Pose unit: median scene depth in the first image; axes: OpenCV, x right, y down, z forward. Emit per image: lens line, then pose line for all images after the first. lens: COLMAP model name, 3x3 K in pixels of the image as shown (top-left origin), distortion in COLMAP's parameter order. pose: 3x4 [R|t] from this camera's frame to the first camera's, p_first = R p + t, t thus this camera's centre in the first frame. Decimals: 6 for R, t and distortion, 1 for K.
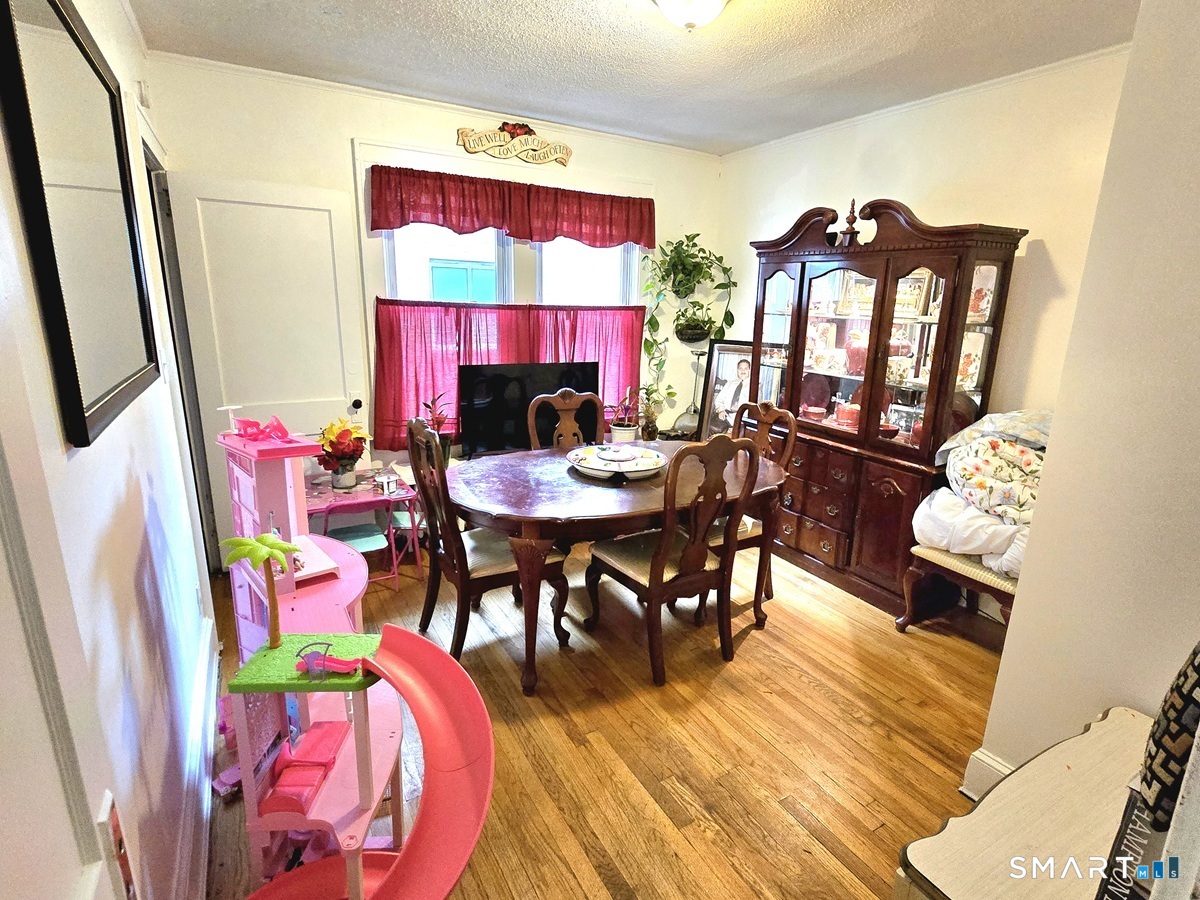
lens RADIAL K [[610.0, 0, 607.6], [0, 610.0, 453.2], [0, 0, 1]] dist [-0.000494, -0.000071]
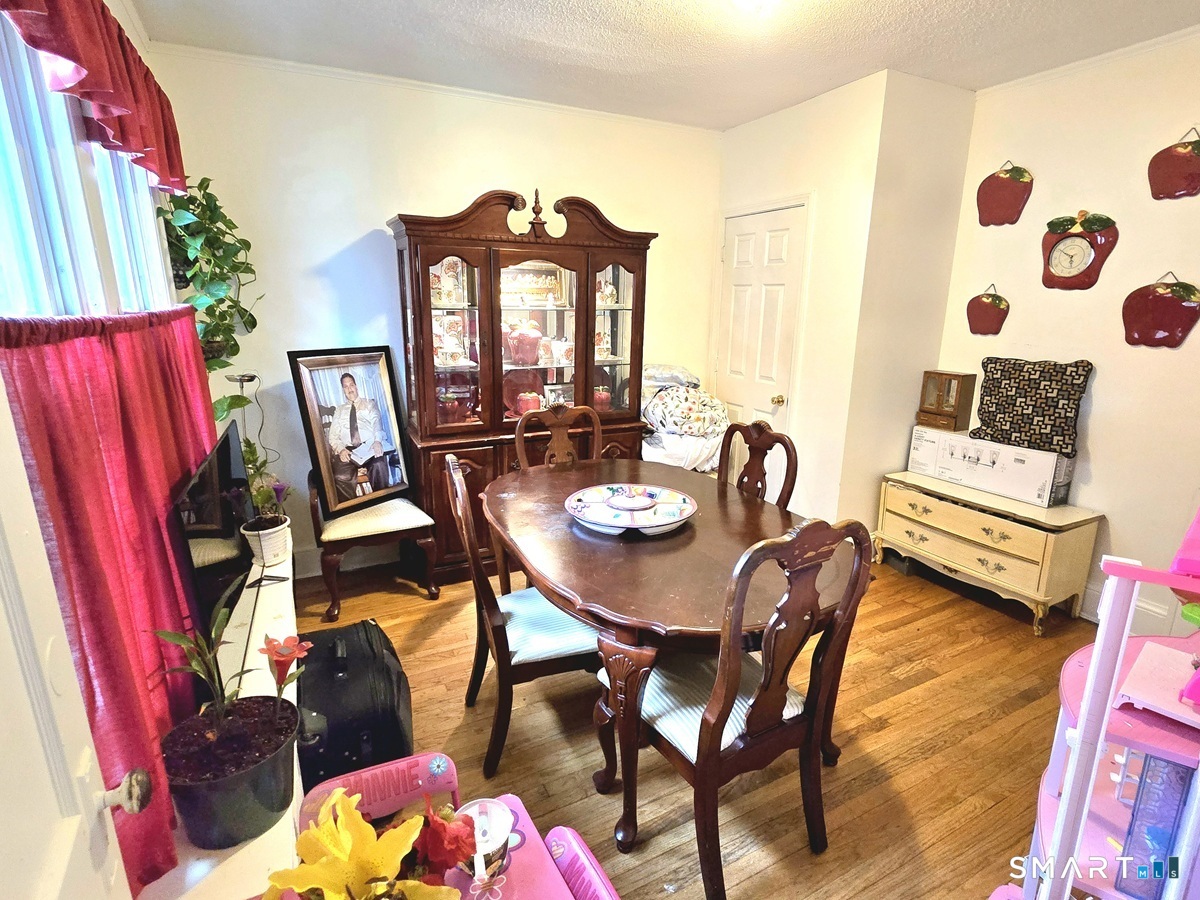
lens RADIAL K [[610.0, 0, 607.6], [0, 610.0, 453.2], [0, 0, 1]] dist [-0.000494, -0.000071]
pose [[0.036152, -0.273933, 0.961069, -0.677087], [0.238358, 0.936306, 0.257908, -0.247067], [-0.970504, 0.219754, 0.099144, 0.900086]]
